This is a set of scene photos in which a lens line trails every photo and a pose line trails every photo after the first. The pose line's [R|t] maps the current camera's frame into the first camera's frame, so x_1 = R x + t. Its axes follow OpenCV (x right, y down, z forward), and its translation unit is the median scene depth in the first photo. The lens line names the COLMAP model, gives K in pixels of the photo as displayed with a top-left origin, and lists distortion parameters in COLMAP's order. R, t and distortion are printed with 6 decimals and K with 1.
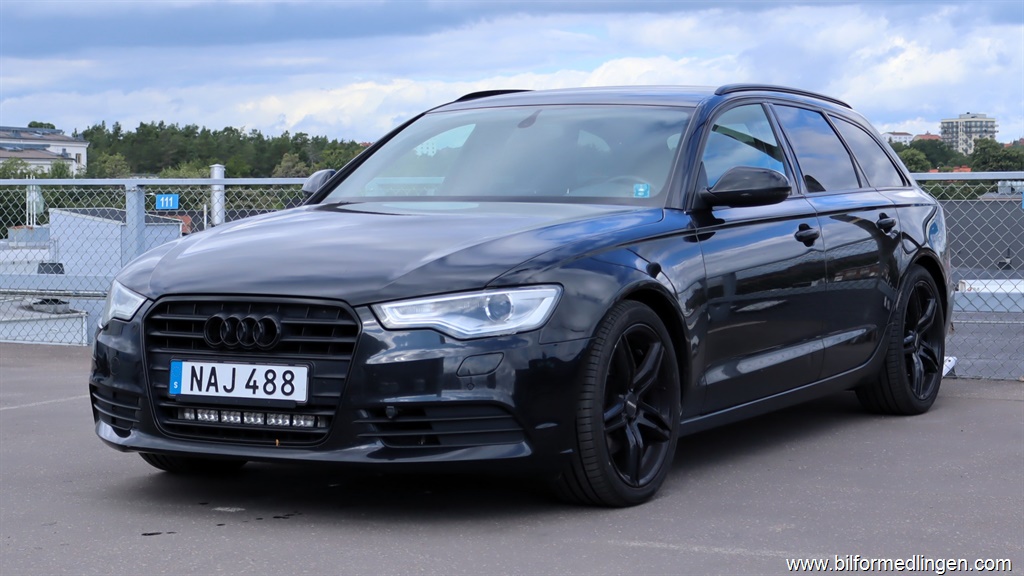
lens RADIAL K [[2071.1, 0, 504.5], [0, 2071.1, 293.7], [0, 0, 1]] dist [-0.143594, 0.000000]
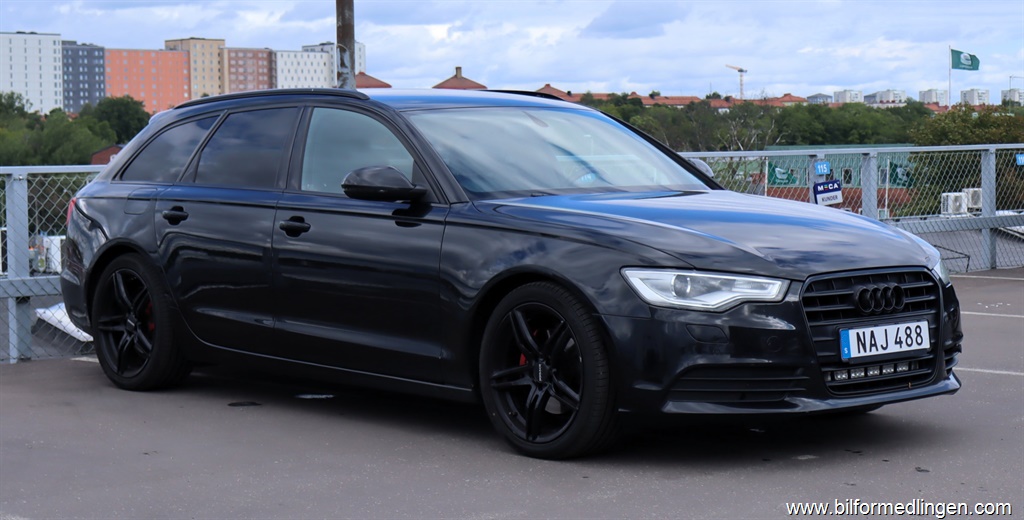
lens RADIAL K [[2047.6, 0, 517.0], [0, 2047.6, 265.1], [0, 0, 1]] dist [0.014135, 0.000000]
pose [[0.332882, -0.055009, 0.941363, -1.315620], [0.056868, 0.997651, 0.038189, -0.058602], [-0.941252, 0.040821, 0.335228, 0.796127]]
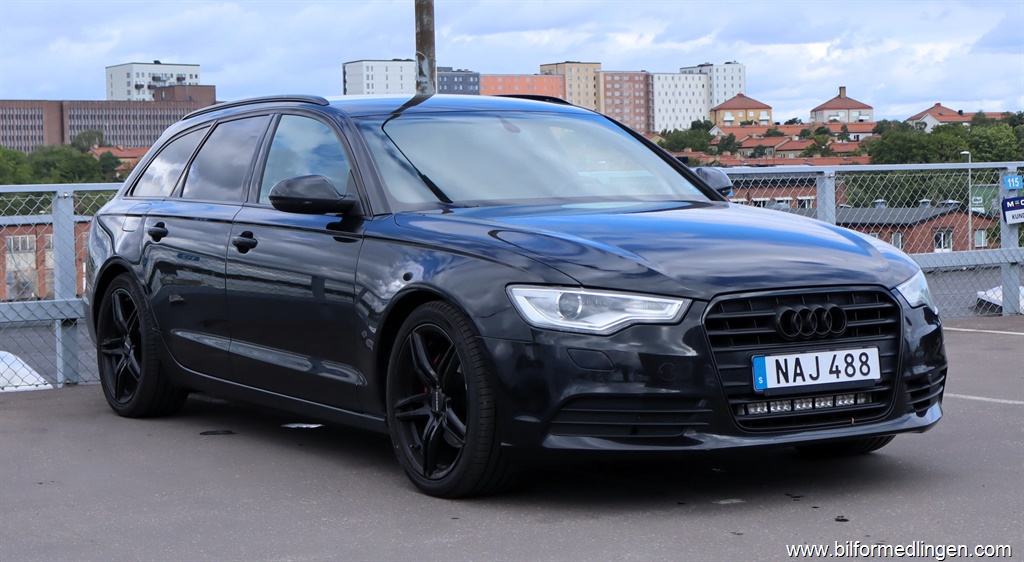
lens RADIAL K [[2117.7, 0, 506.6], [0, 2117.7, 281.2], [0, 0, 1]] dist [0.039650, 0.000000]
pose [[0.501359, -0.048761, 0.863864, -1.132120], [0.060715, 0.997932, 0.021092, -0.034191], [-0.863106, 0.041875, 0.503283, 0.588931]]
